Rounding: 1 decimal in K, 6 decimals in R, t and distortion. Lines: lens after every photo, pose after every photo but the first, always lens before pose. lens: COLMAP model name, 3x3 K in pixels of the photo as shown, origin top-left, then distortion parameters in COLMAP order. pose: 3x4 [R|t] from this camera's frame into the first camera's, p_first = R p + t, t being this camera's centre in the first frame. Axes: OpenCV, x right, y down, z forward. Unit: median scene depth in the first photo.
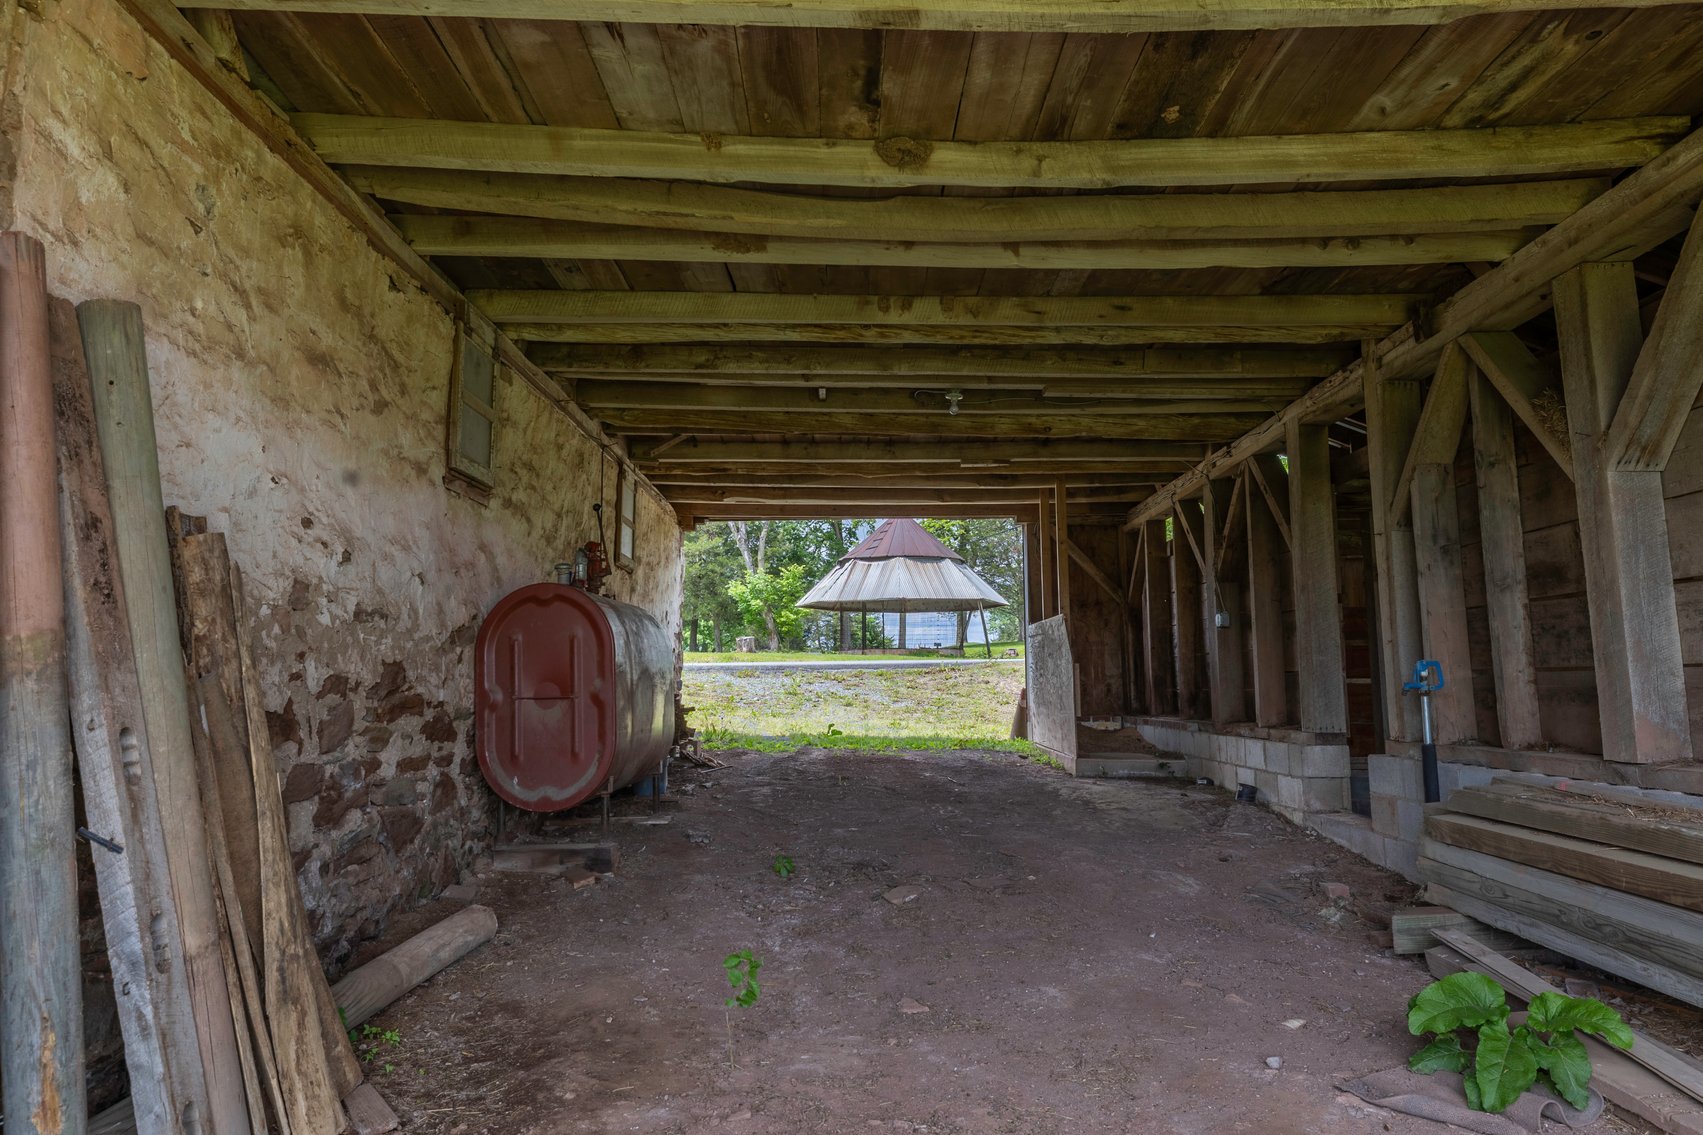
lens RADIAL K [[1122.7, 0, 852.6], [0, 1122.7, 566.5], [0, 0, 1]] dist [-0.001122, -0.000453]
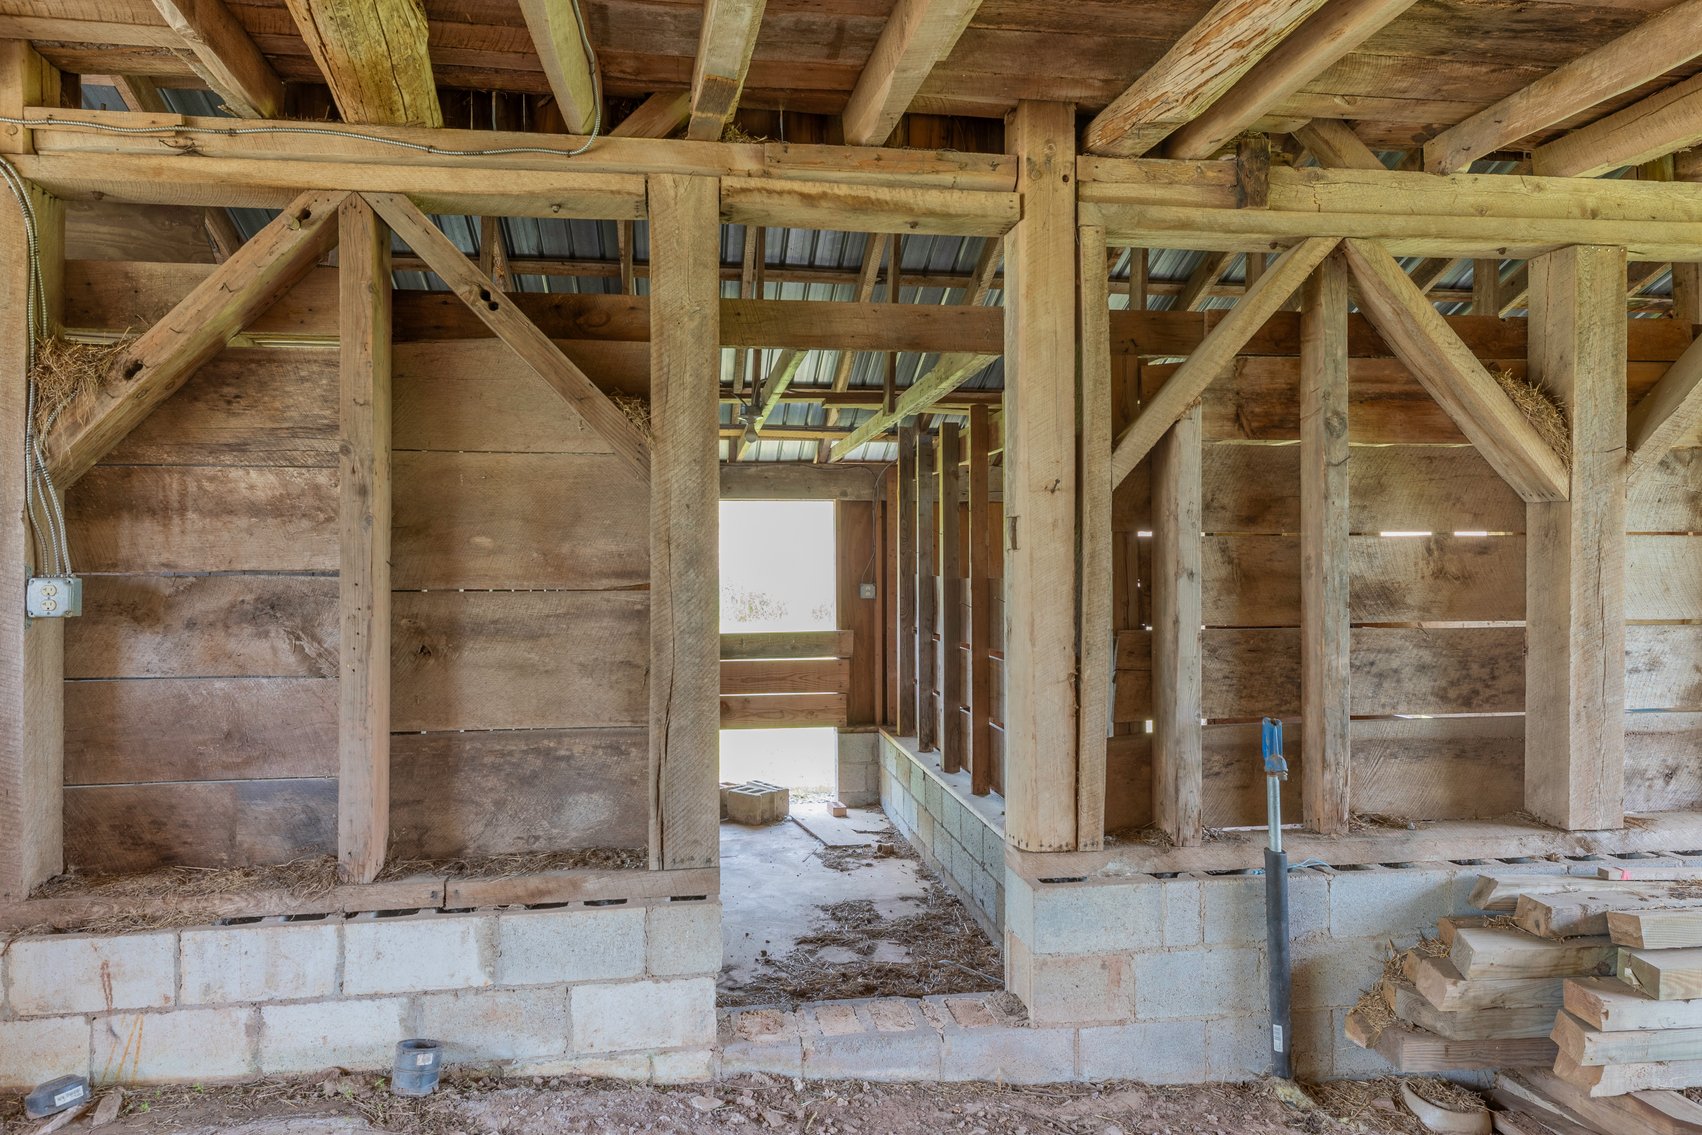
lens RADIAL K [[1122.1, 0, 850.3], [0, 1122.1, 563.9], [0, 0, 1]] dist [-0.001122, -0.000453]
pose [[-0.147478, 0.003450, 0.989059, -0.095870], [-0.097793, 0.995043, -0.018053, 0.037062], [-0.984219, -0.099386, -0.146409, 1.578142]]
